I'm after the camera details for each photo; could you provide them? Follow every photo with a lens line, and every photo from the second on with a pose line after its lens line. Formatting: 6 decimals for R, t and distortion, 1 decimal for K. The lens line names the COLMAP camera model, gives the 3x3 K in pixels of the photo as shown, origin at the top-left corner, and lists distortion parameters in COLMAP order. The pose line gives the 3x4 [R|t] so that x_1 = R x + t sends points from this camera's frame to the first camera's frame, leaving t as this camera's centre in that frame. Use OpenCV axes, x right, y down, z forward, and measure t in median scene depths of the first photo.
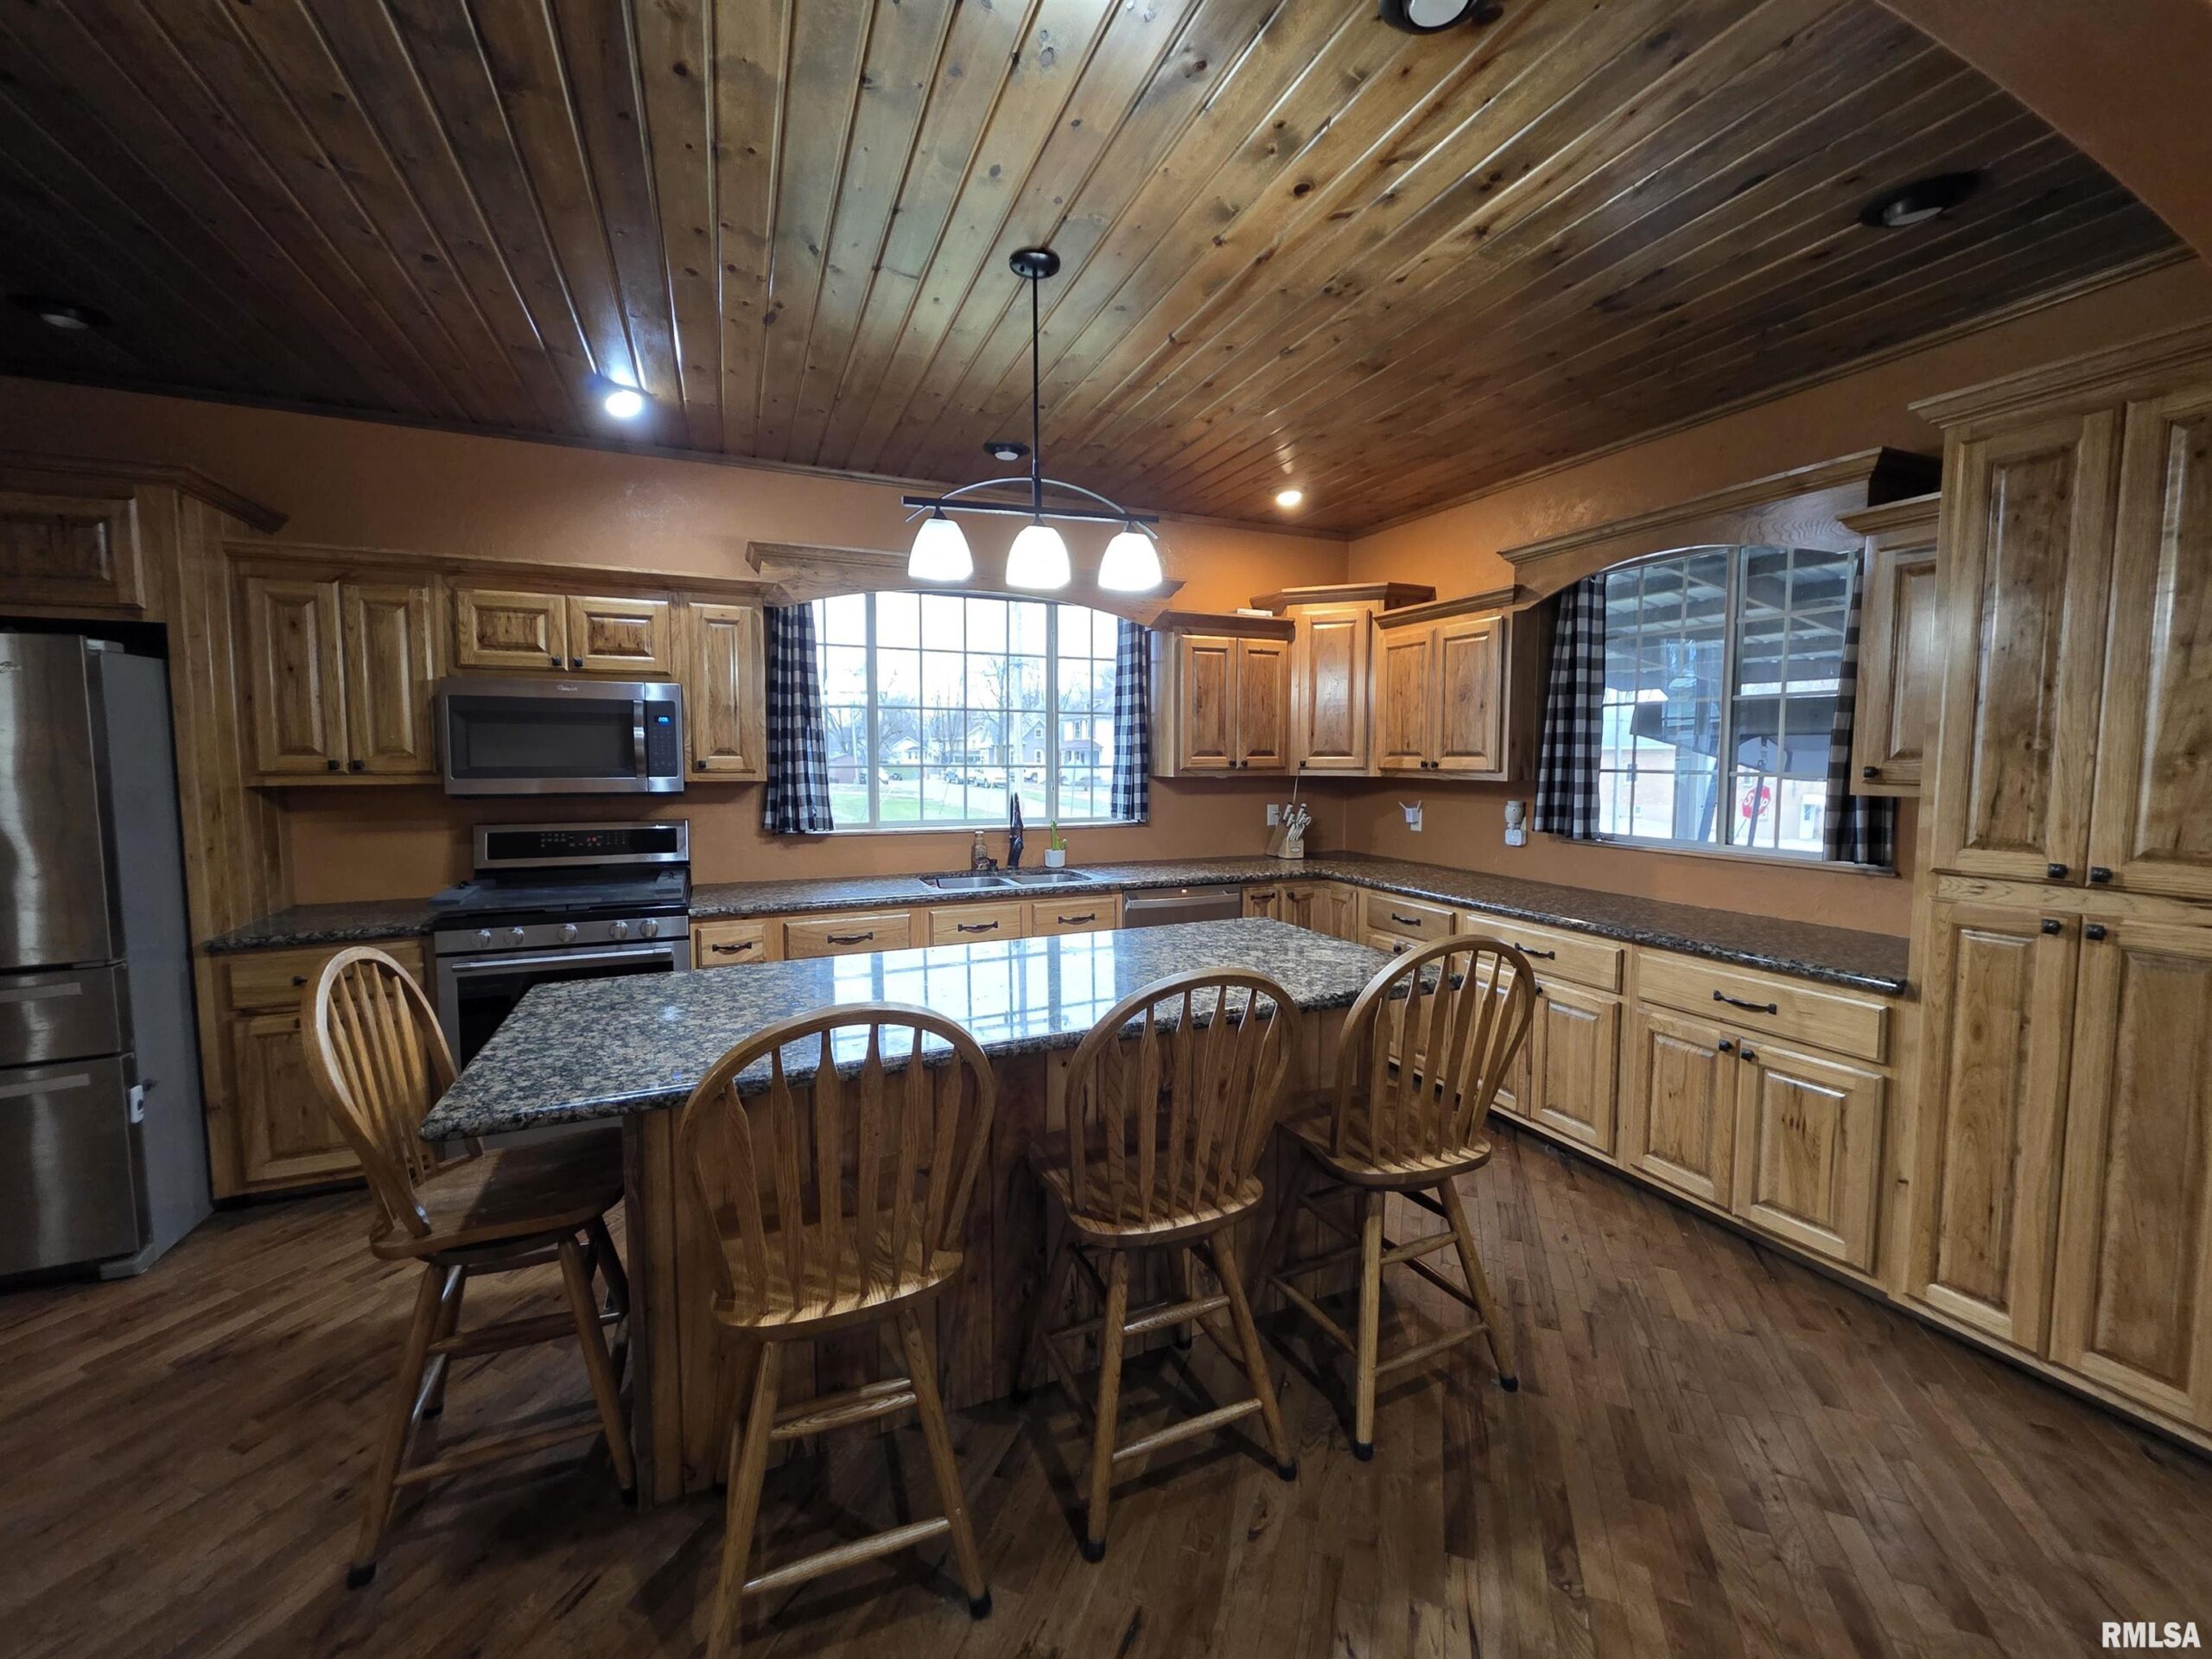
lens RADIAL K [[881.3, 0, 1107.3], [0, 881.3, 818.8], [0, 0, 1]] dist [0.002408, -0.000823]
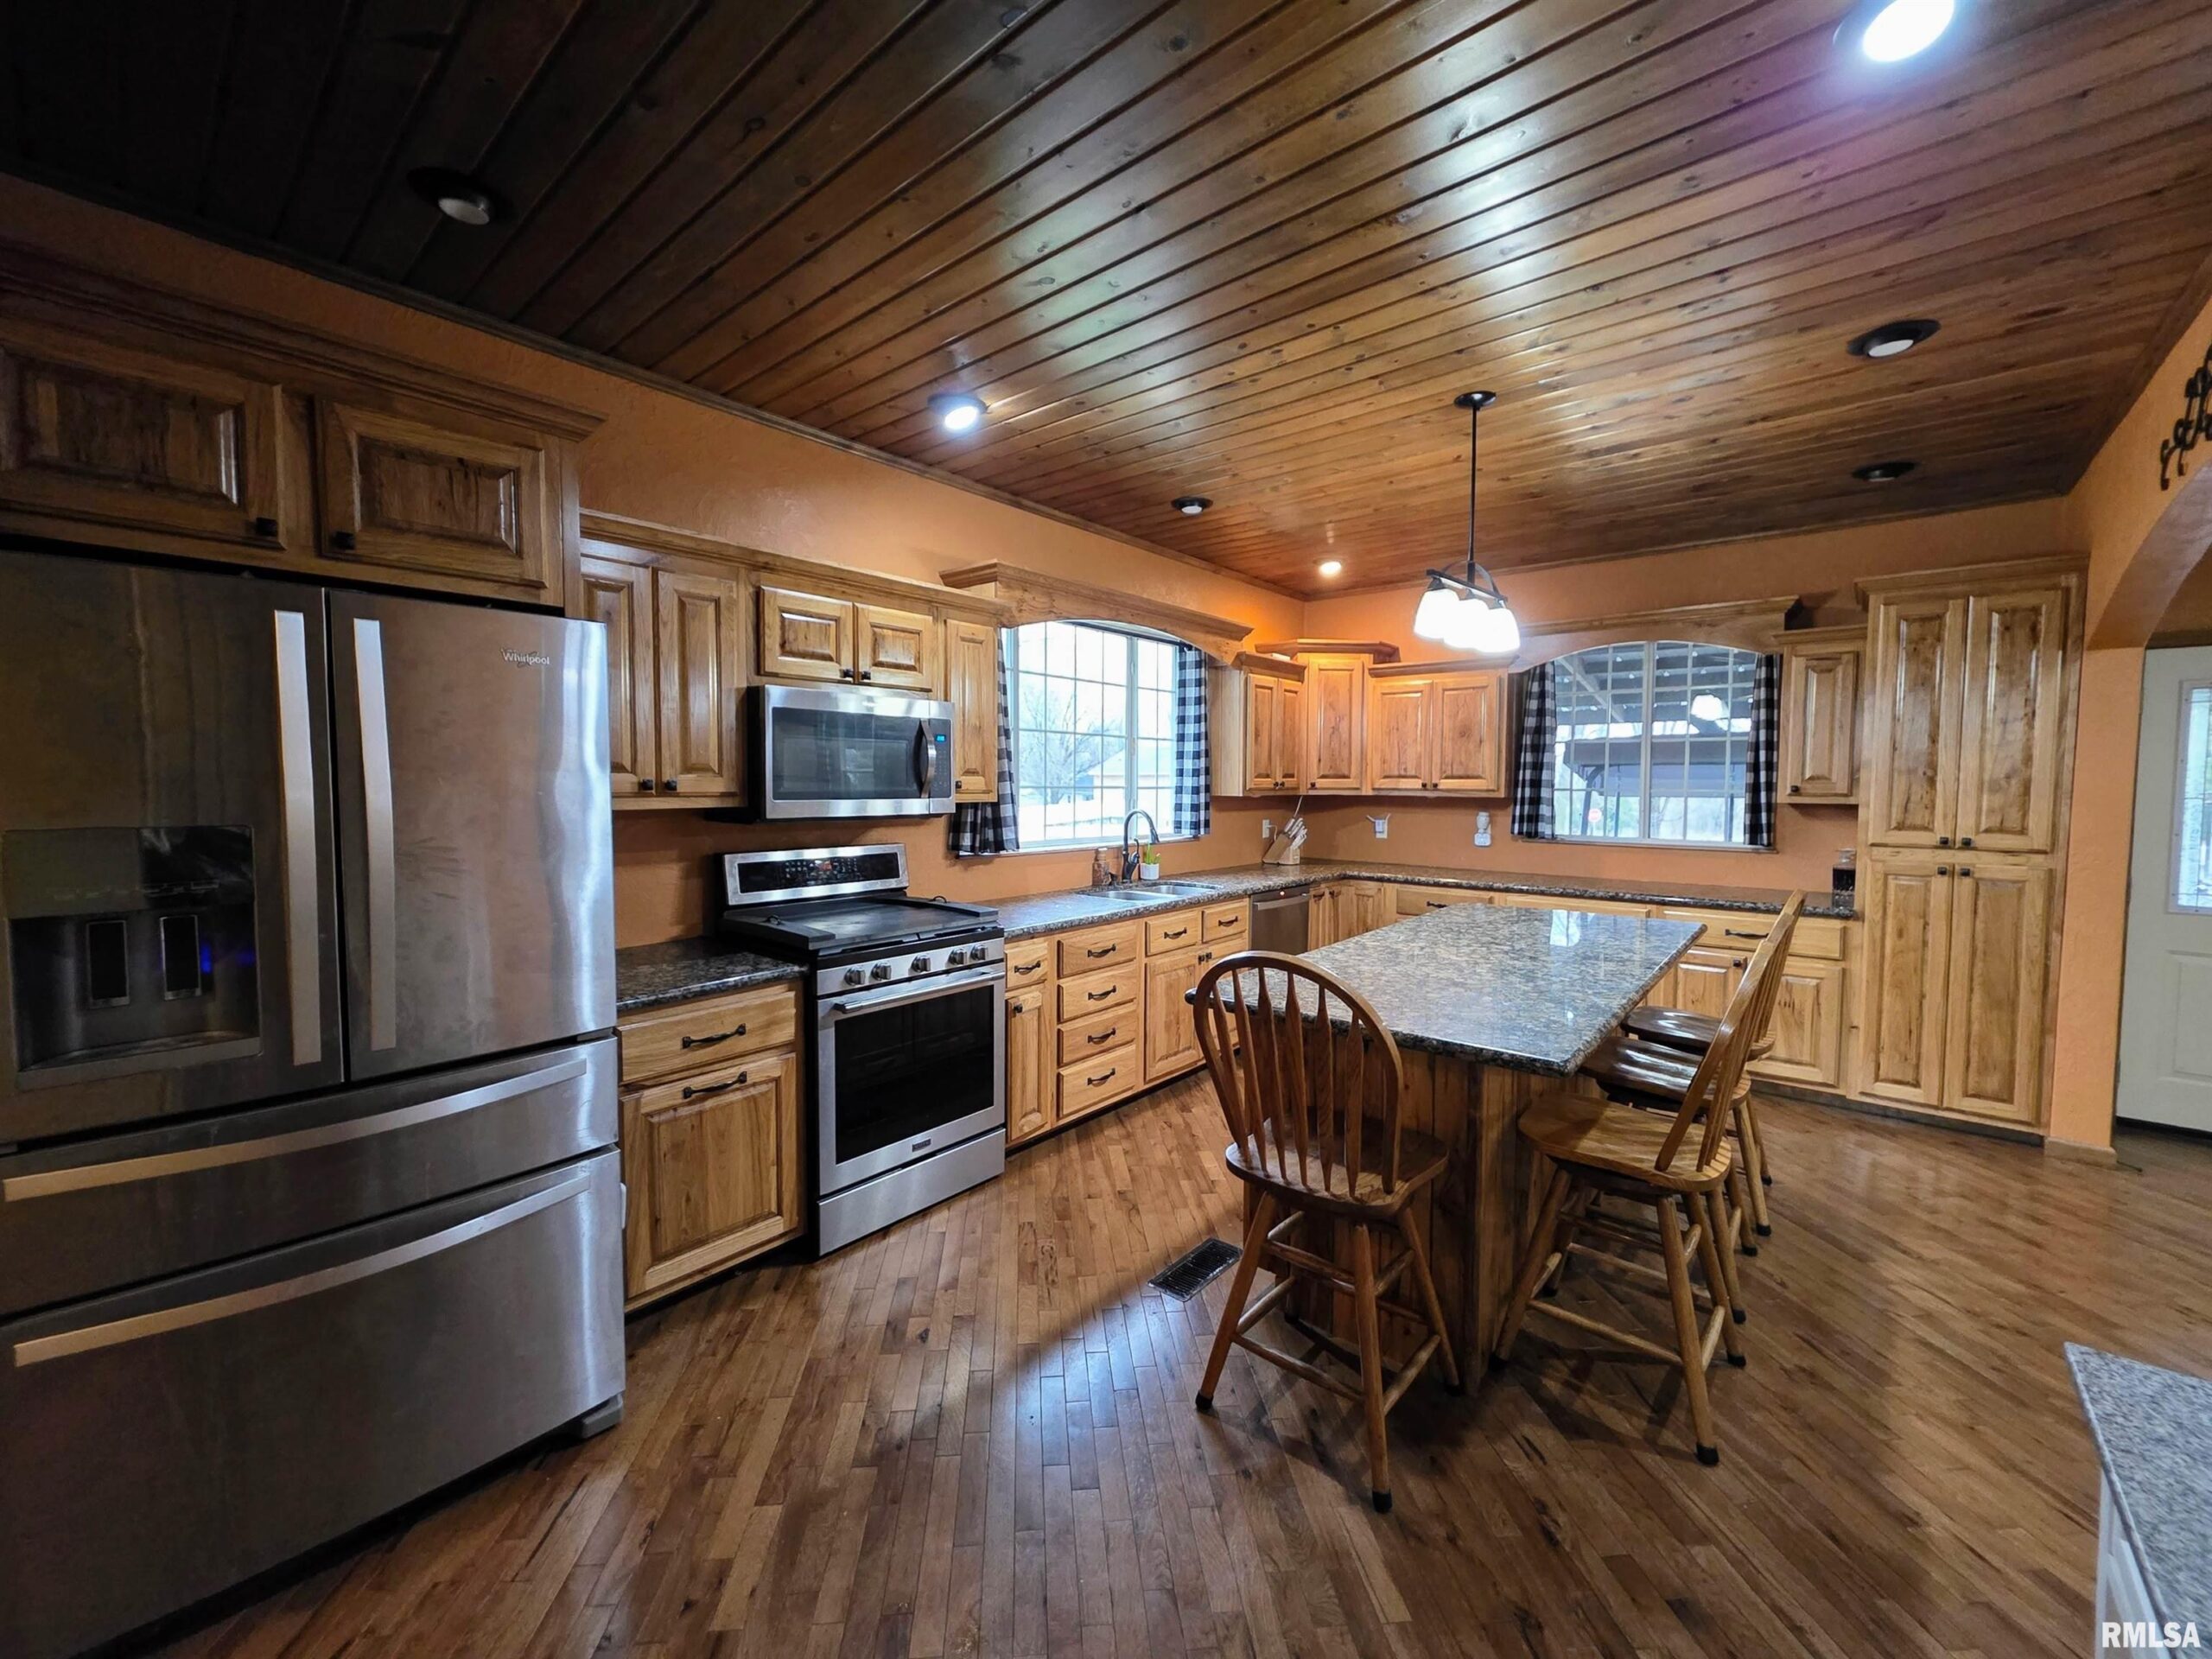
lens RADIAL K [[881.3, 0, 1108.2], [0, 881.3, 821.9], [0, 0, 1]] dist [0.002408, -0.000823]
pose [[0.898997, -0.018431, 0.437567, -0.859406], [0.028581, 0.999453, -0.016624, 0.000032], [-0.437021, 0.027451, 0.899032, 0.061748]]
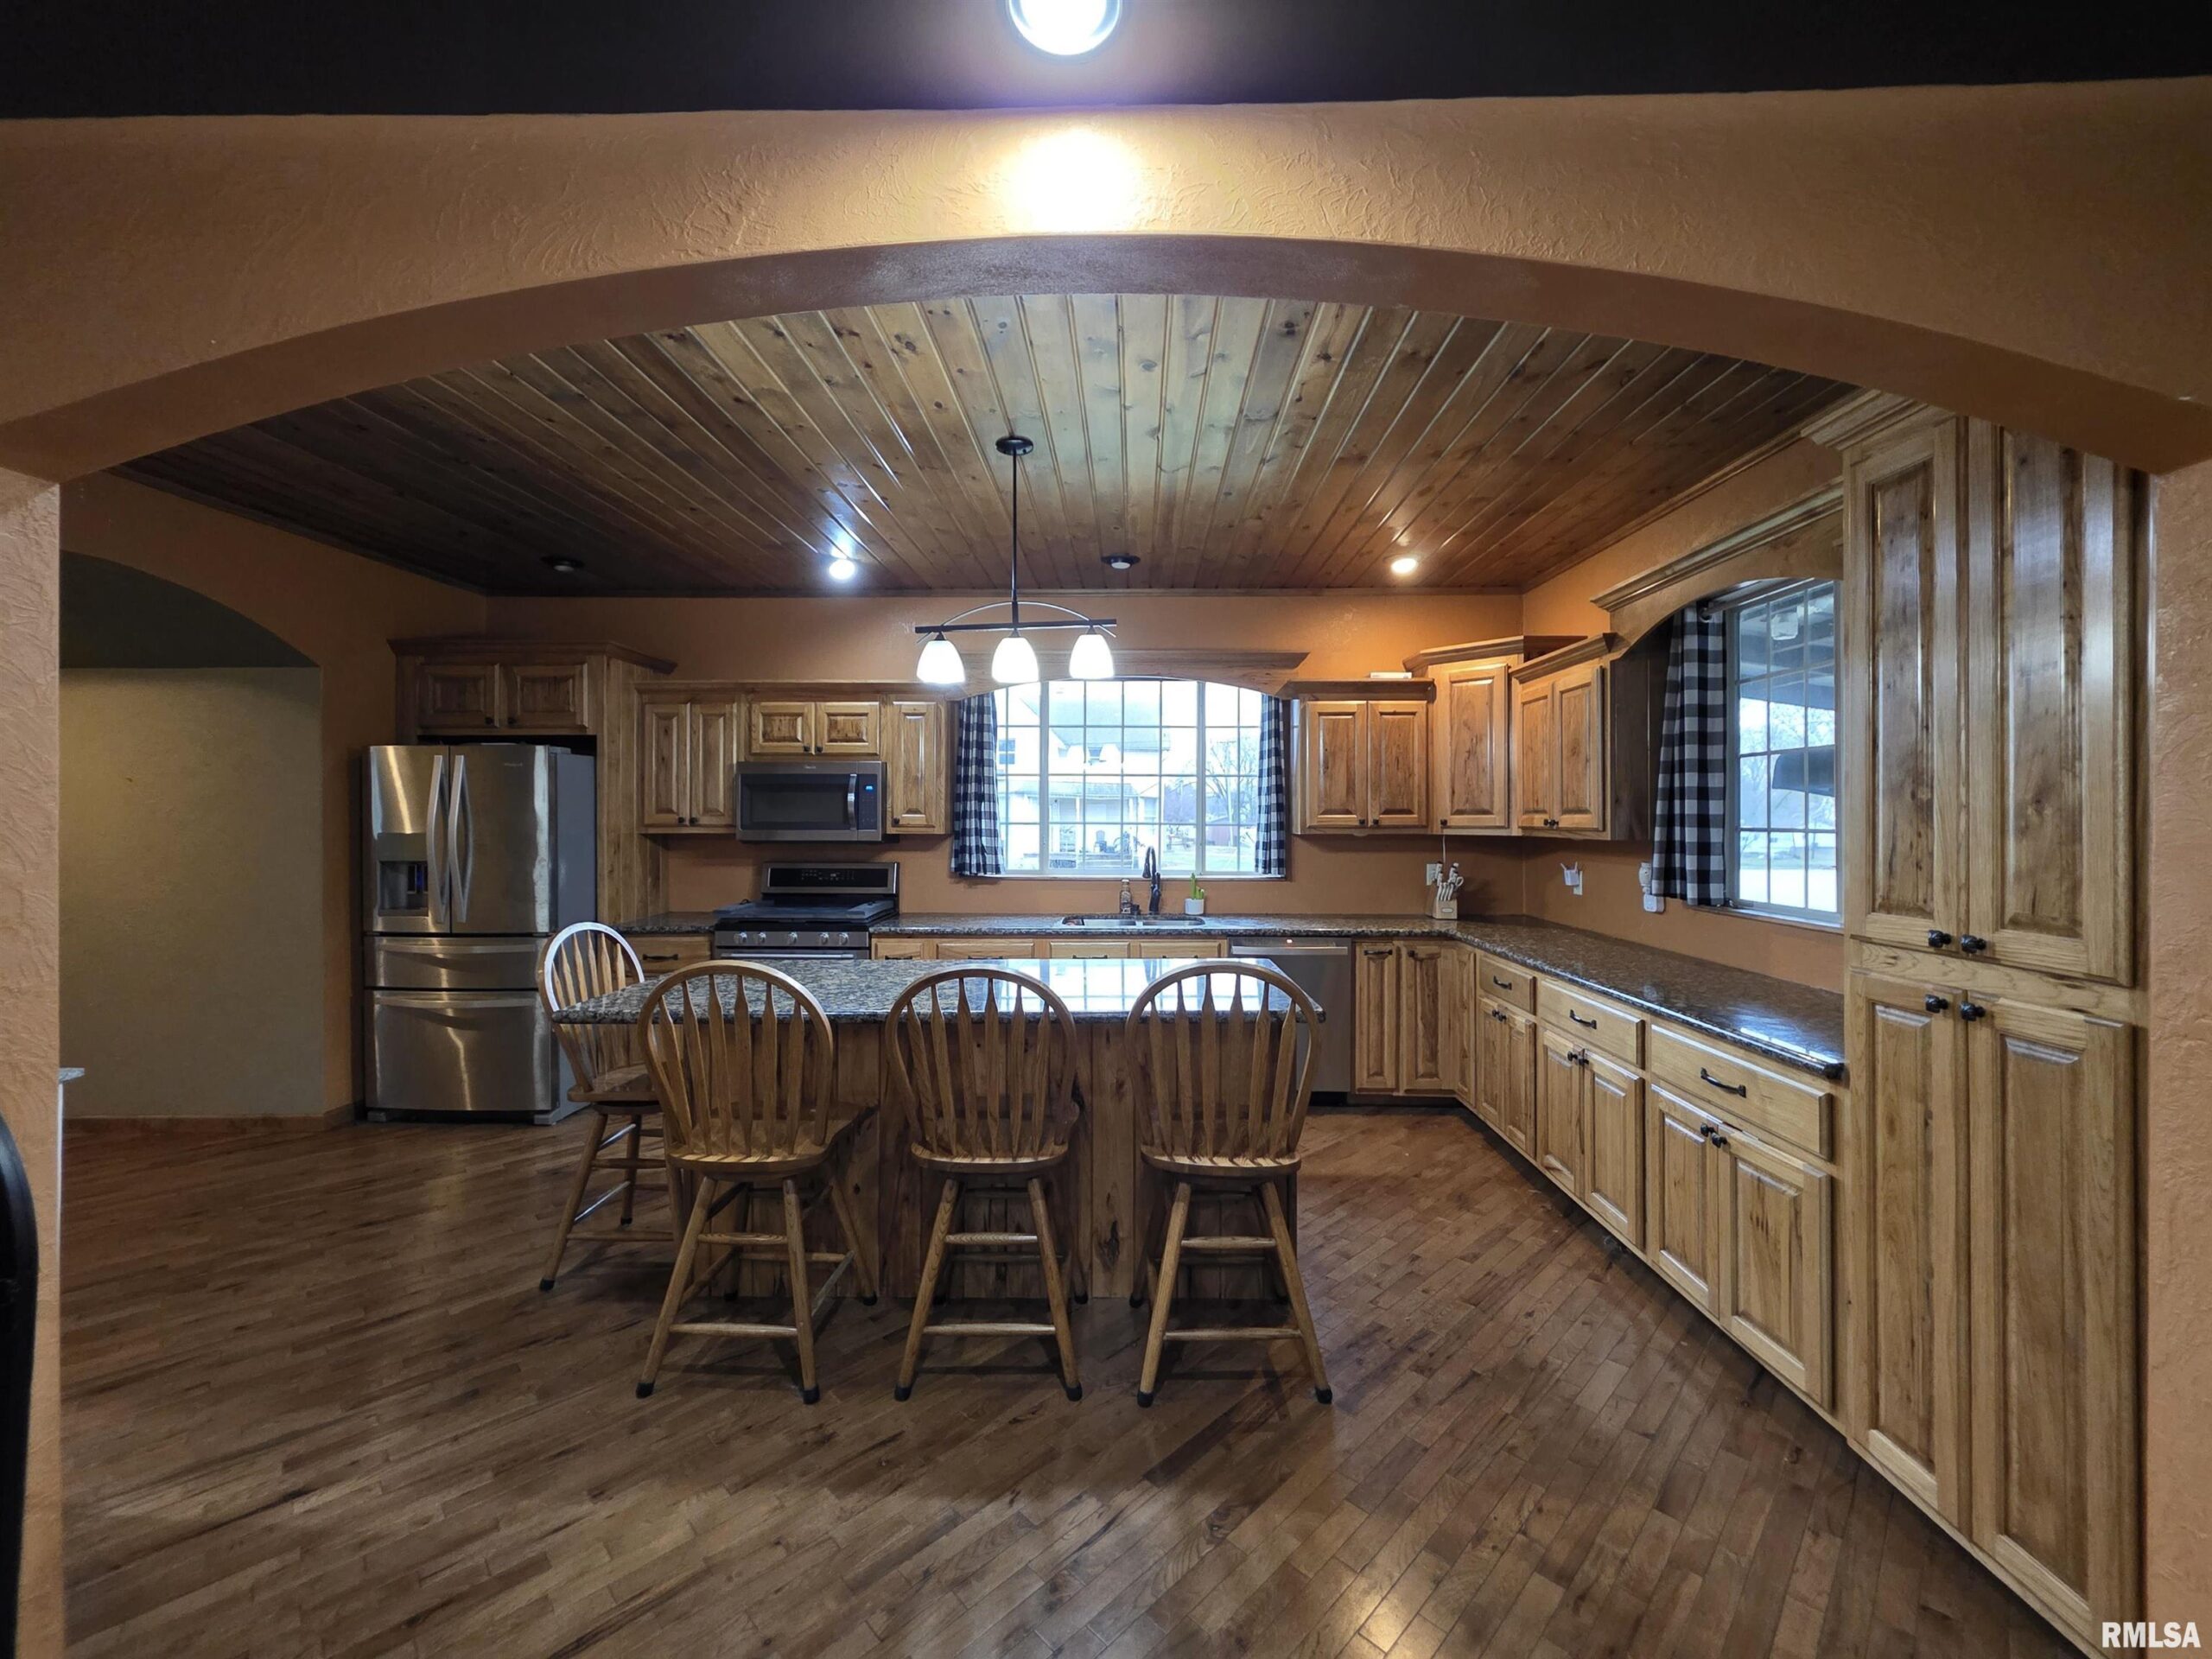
lens RADIAL K [[881.3, 0, 1108.0], [0, 881.3, 820.0], [0, 0, 1]] dist [0.002408, -0.000823]
pose [[0.907223, 0.000543, -0.420650, 0.456294], [-0.030303, 0.997485, -0.064067, 0.015043], [0.419558, 0.070870, 0.904958, -0.085026]]
